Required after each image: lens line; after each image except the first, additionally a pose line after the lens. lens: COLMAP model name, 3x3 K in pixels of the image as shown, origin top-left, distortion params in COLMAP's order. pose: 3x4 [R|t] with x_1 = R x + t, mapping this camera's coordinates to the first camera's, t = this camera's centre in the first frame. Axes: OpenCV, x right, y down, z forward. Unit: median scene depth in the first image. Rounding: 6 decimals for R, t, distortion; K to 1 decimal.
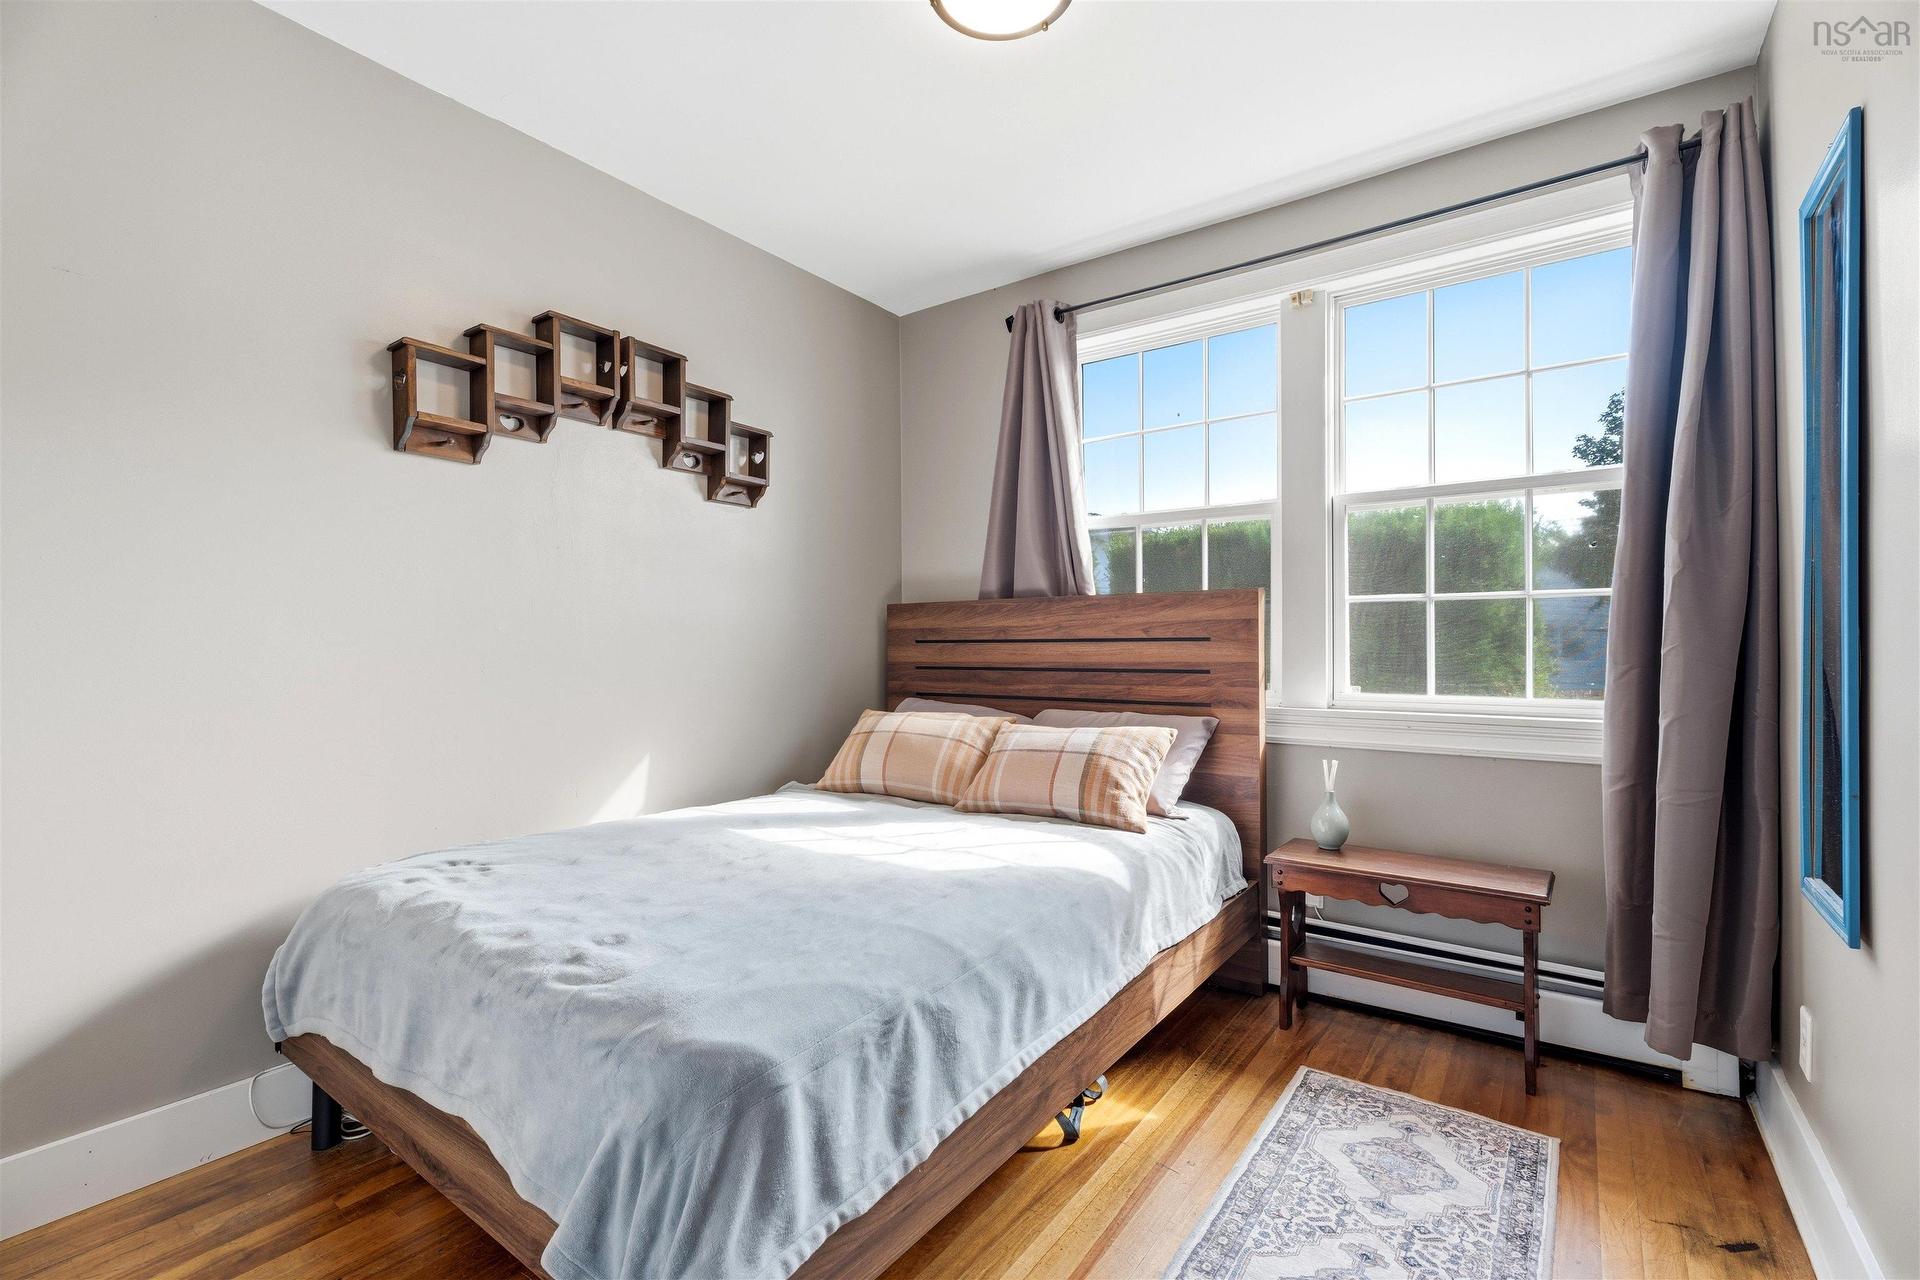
lens RADIAL K [[854.3, 0, 960.9], [0, 854.3, 636.8], [0, 0, 1]] dist [-0.000198, 0.000163]
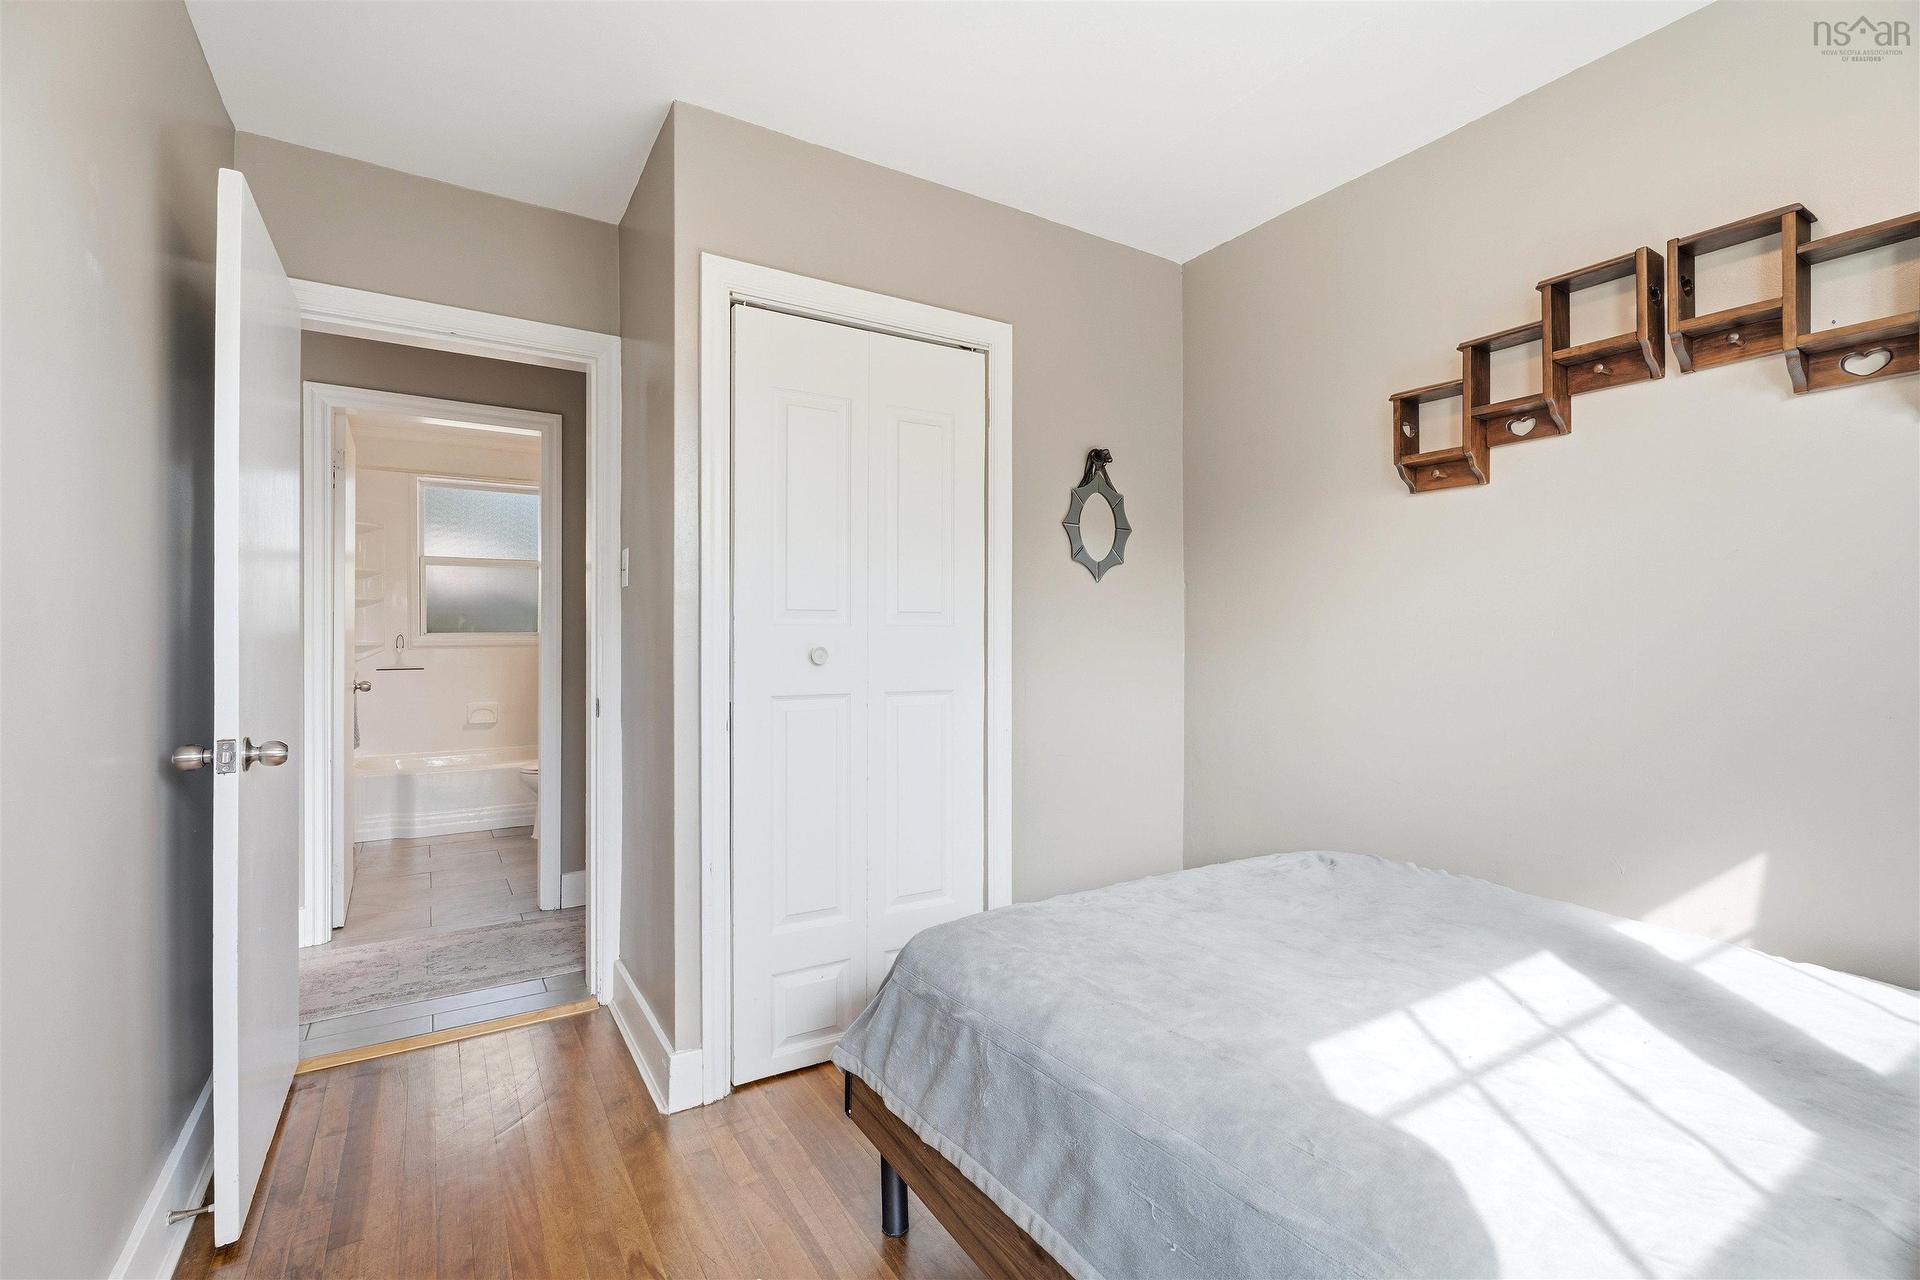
lens RADIAL K [[854.3, 0, 944.4], [0, 854.3, 640.0], [0, 0, 1]] dist [-0.000198, 0.000163]
pose [[-0.378377, -0.005372, -0.925636, 0.531254], [-0.008372, 0.999962, -0.002381, -0.019703], [0.925614, 0.006848, -0.378408, 0.793775]]
